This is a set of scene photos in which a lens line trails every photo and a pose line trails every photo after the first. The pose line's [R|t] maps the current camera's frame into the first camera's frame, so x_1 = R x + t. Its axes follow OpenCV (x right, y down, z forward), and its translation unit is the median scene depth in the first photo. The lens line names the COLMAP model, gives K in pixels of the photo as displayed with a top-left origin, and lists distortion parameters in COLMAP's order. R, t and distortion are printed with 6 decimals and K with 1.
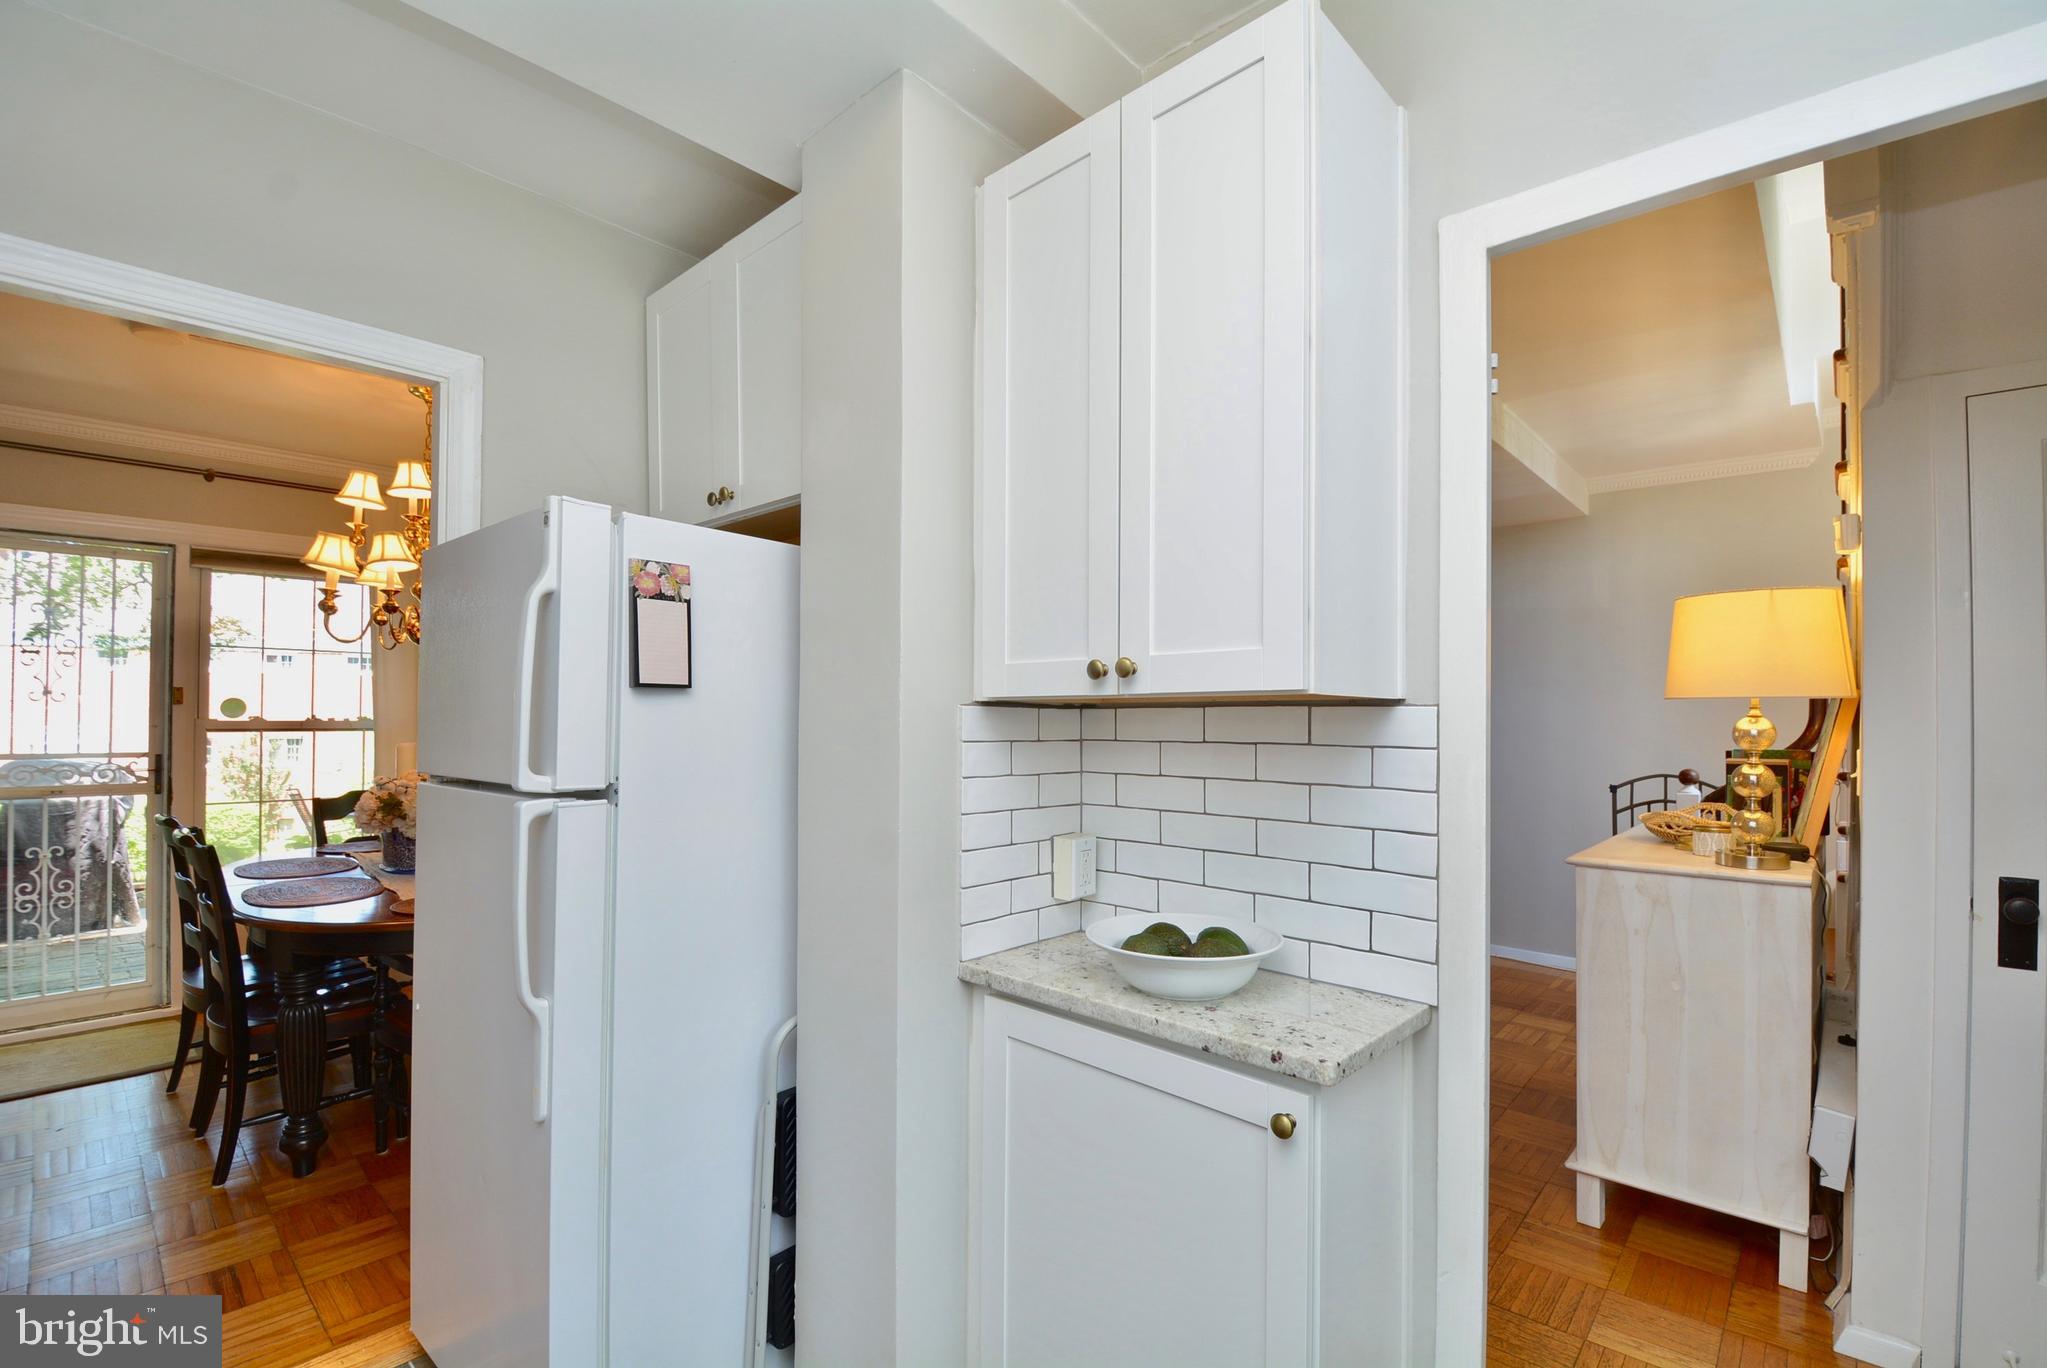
lens RADIAL K [[898.8, 0, 1024.2], [0, 898.8, 699.3], [0, 0, 1]] dist [0.002769, -0.014608]
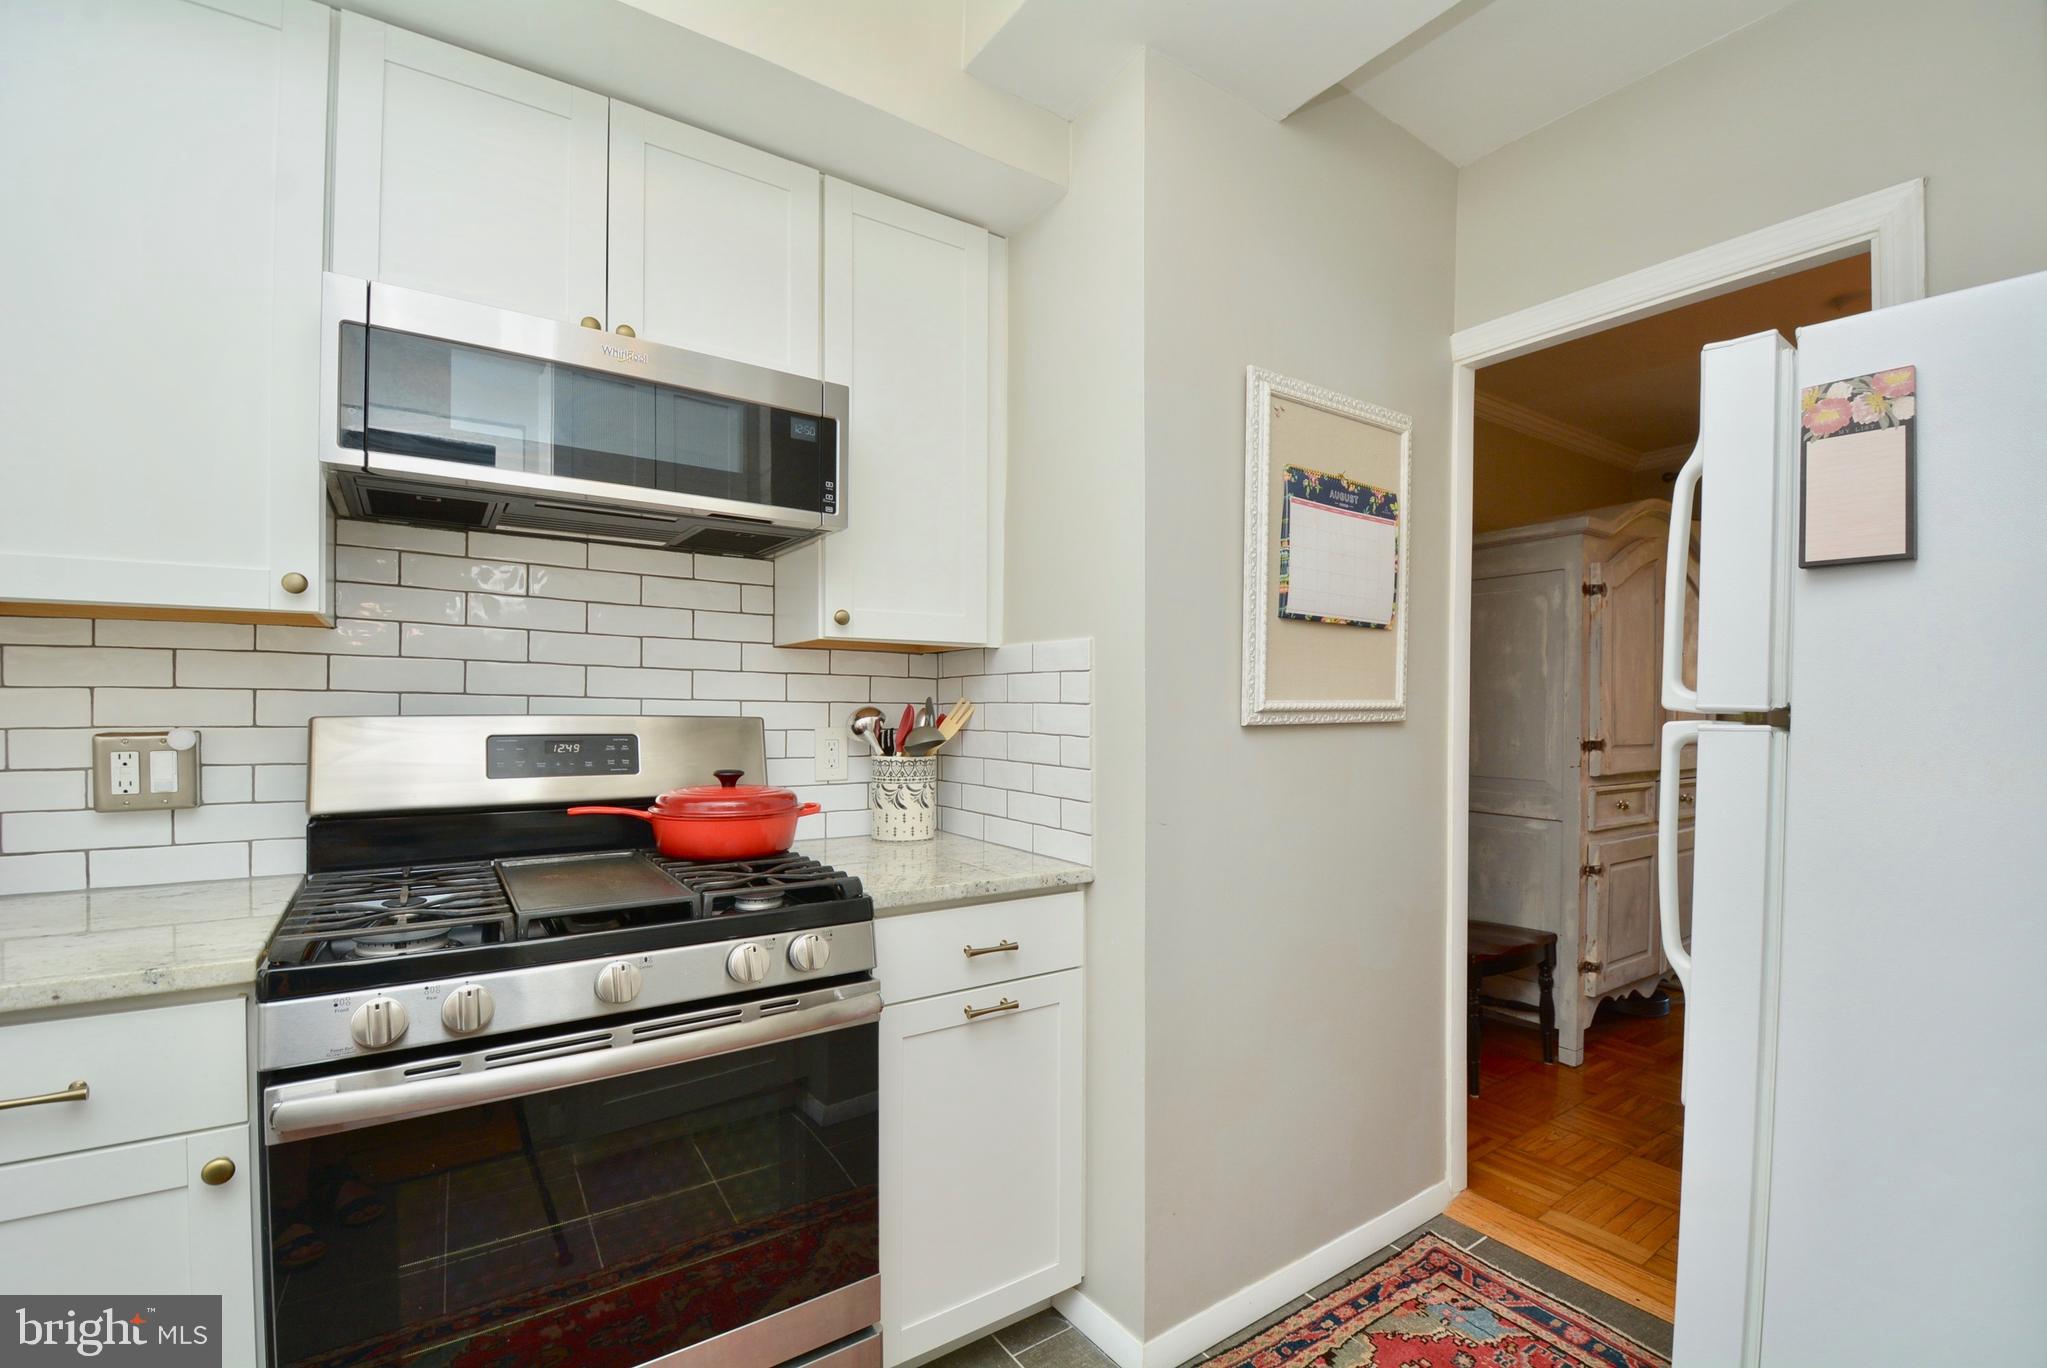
lens RADIAL K [[898.8, 0, 1043.6], [0, 898.8, 710.2], [0, 0, 1]] dist [0.002769, -0.014608]
pose [[-0.210760, 0.001147, -0.977537, 0.376202], [0.007988, 0.999968, -0.000549, 0.092177], [0.977505, -0.007924, -0.210762, 0.558072]]
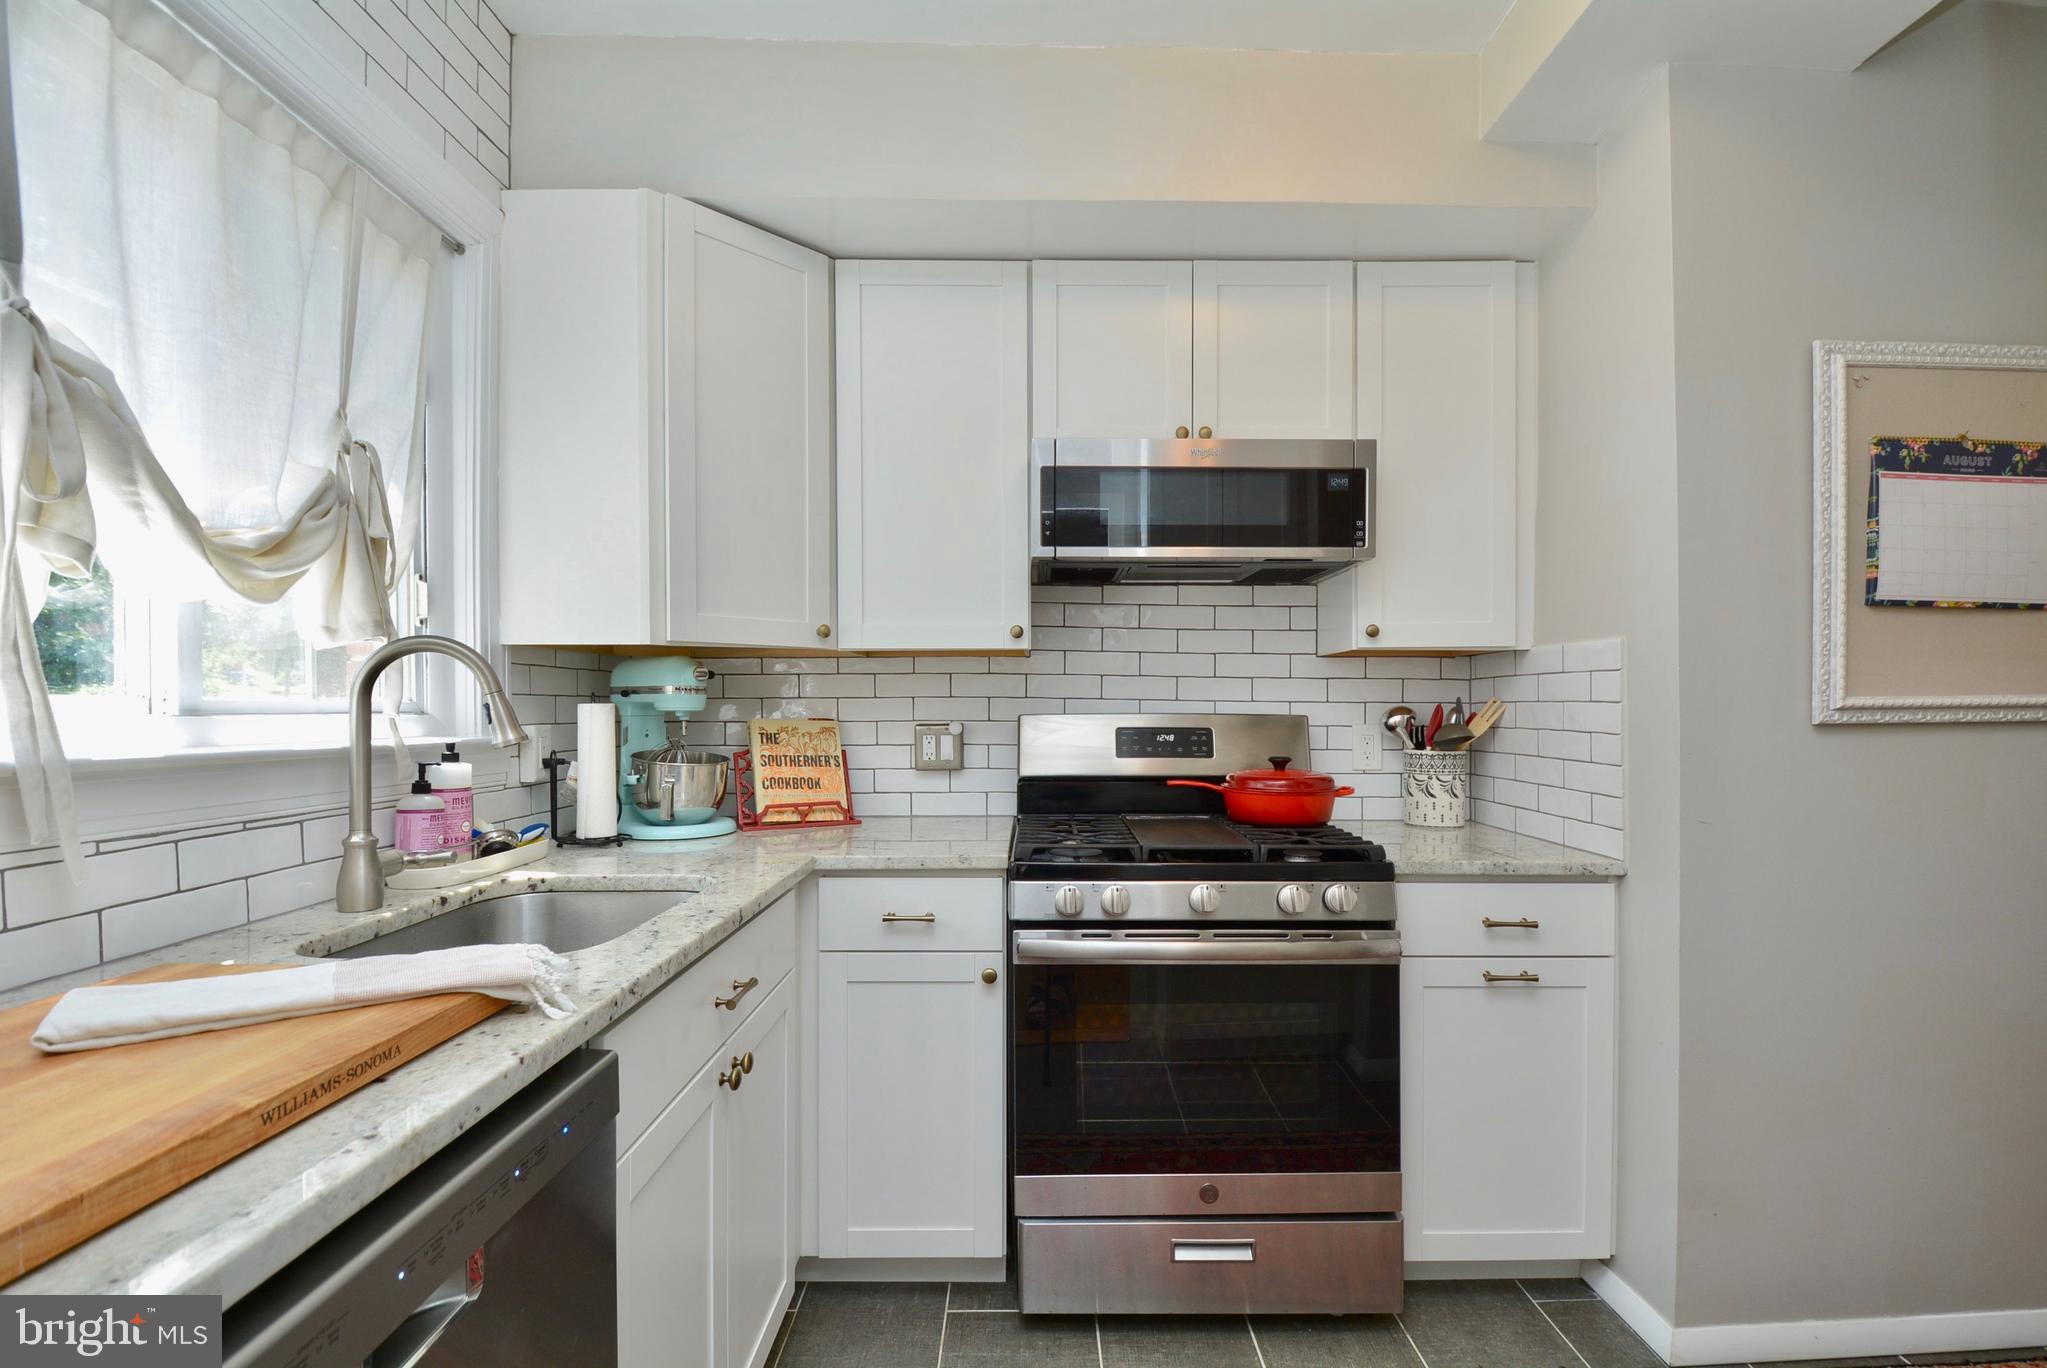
lens RADIAL K [[898.8, 0, 1049.9], [0, 898.8, 709.6], [0, 0, 1]] dist [0.002769, -0.014608]
pose [[-0.721983, 0.000982, -0.691910, 0.668928], [0.009030, 0.999927, -0.008003, 0.097782], [0.691852, -0.012026, -0.721939, 0.751431]]
